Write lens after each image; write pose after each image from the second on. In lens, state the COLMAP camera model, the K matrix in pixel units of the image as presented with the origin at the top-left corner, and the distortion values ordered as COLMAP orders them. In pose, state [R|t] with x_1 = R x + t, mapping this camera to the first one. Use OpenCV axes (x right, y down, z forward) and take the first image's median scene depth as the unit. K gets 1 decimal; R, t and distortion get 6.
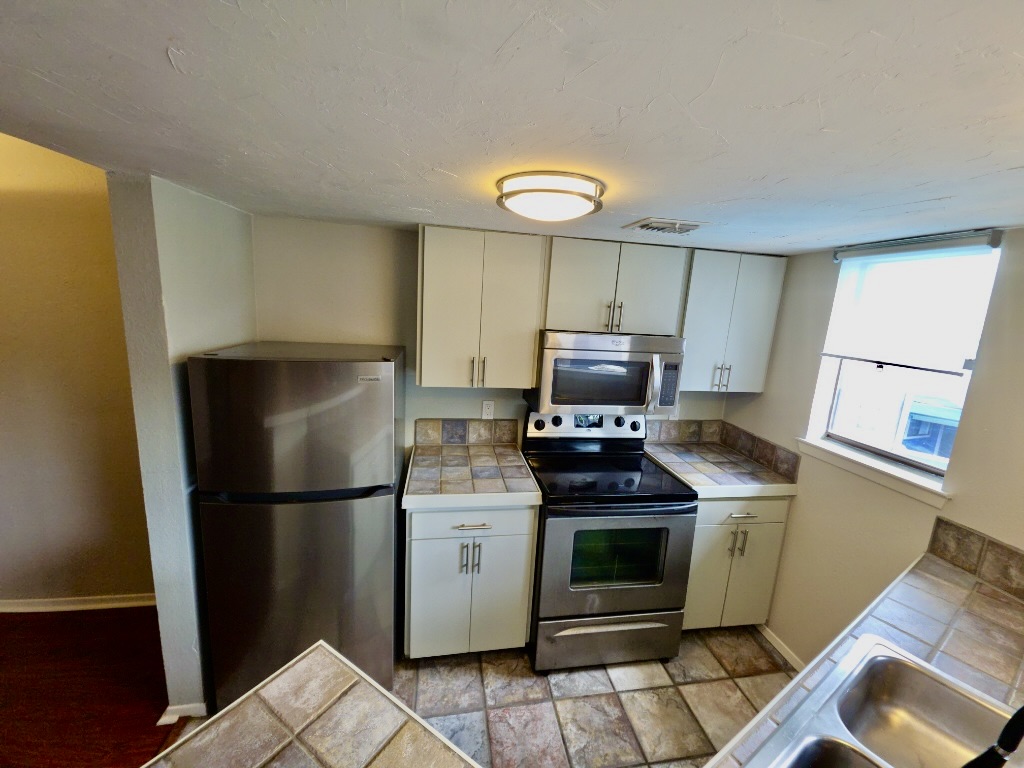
lens RADIAL K [[403.7, 0, 517.1], [0, 403.7, 377.0], [0, 0, 1]] dist [0.011301, -0.007986]
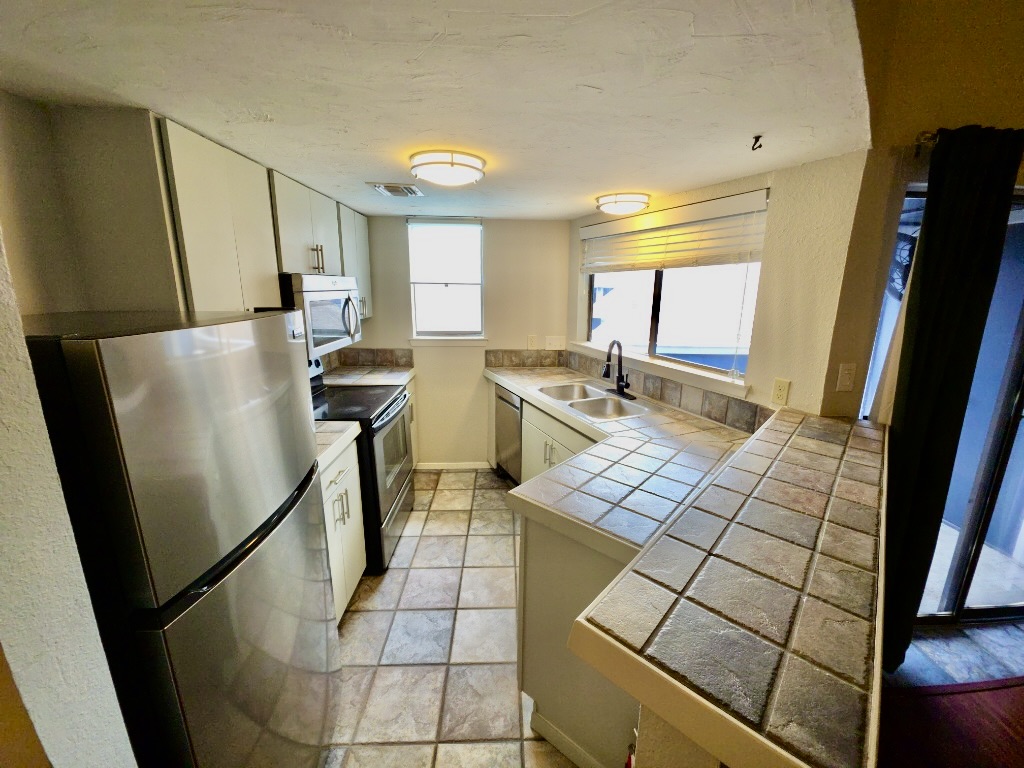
lens RADIAL K [[403.7, 0, 517.1], [0, 403.7, 377.0], [0, 0, 1]] dist [0.011301, -0.007986]
pose [[0.154853, -0.283634, 0.946347, -0.868045], [0.174597, 0.950681, 0.256363, -0.042427], [-0.972387, 0.125531, 0.196738, 0.332734]]
